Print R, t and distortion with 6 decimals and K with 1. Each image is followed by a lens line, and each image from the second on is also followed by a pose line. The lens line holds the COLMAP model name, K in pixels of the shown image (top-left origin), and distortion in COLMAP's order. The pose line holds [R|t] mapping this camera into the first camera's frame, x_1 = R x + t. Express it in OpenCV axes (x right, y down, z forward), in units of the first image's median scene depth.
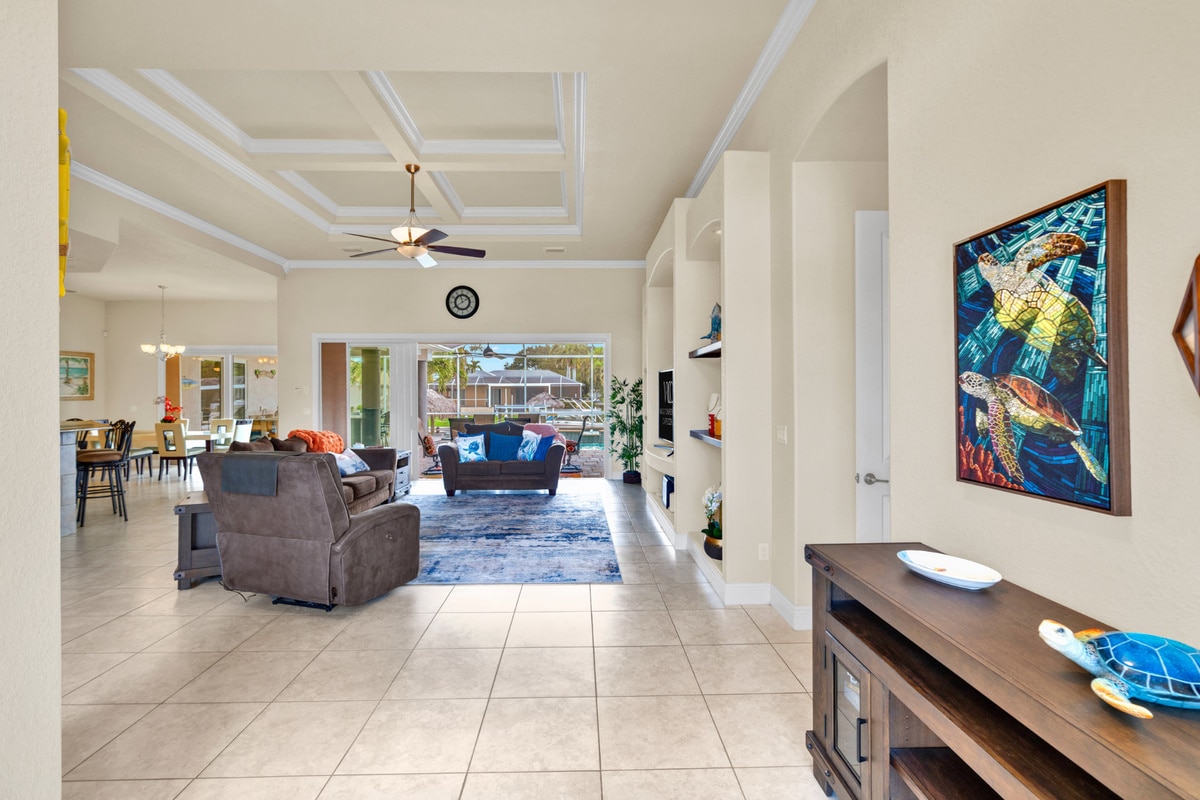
lens RADIAL K [[542.4, 0, 590.2], [0, 542.4, 394.3], [0, 0, 1]] dist [-0.004265, 0.001195]
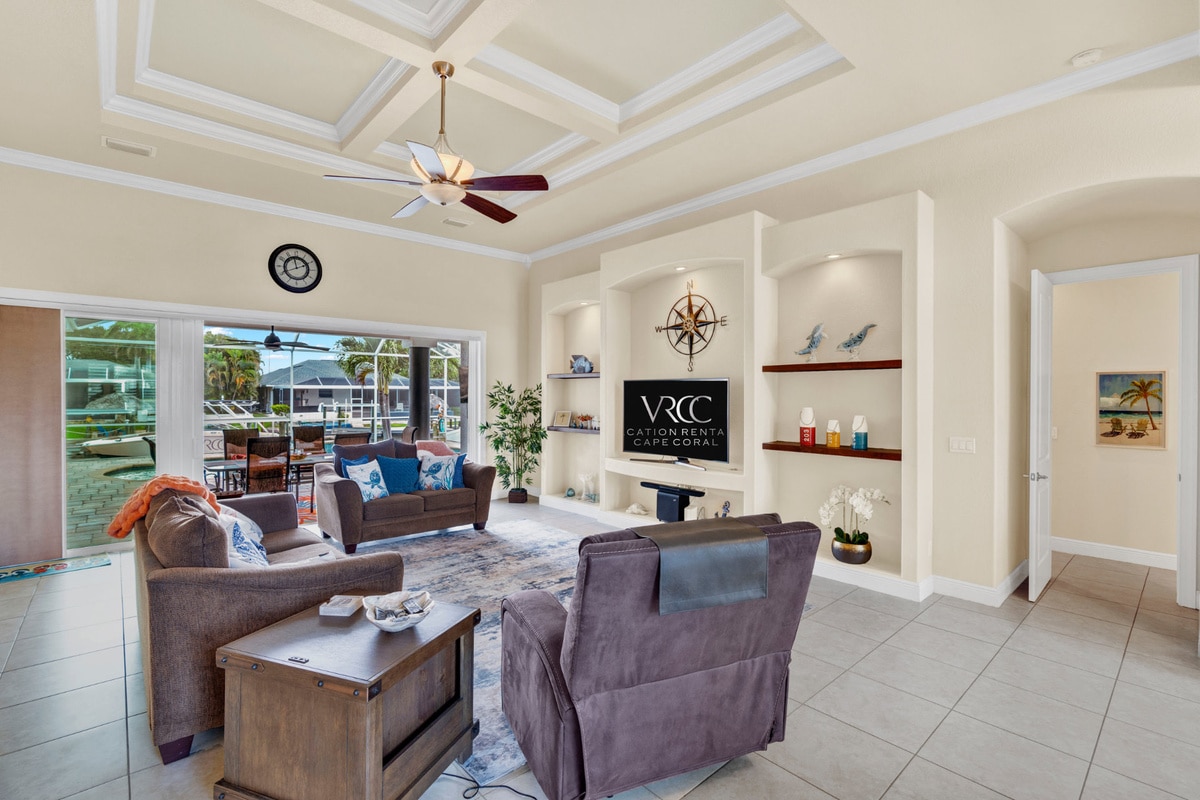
lens RADIAL K [[542.4, 0, 590.2], [0, 542.4, 394.3], [0, 0, 1]] dist [-0.004265, 0.001195]
pose [[0.765898, 0.007231, 0.642922, -0.684977], [-0.005941, 0.999974, -0.004169, -0.016935], [-0.642935, -0.000627, 0.765921, 0.415695]]
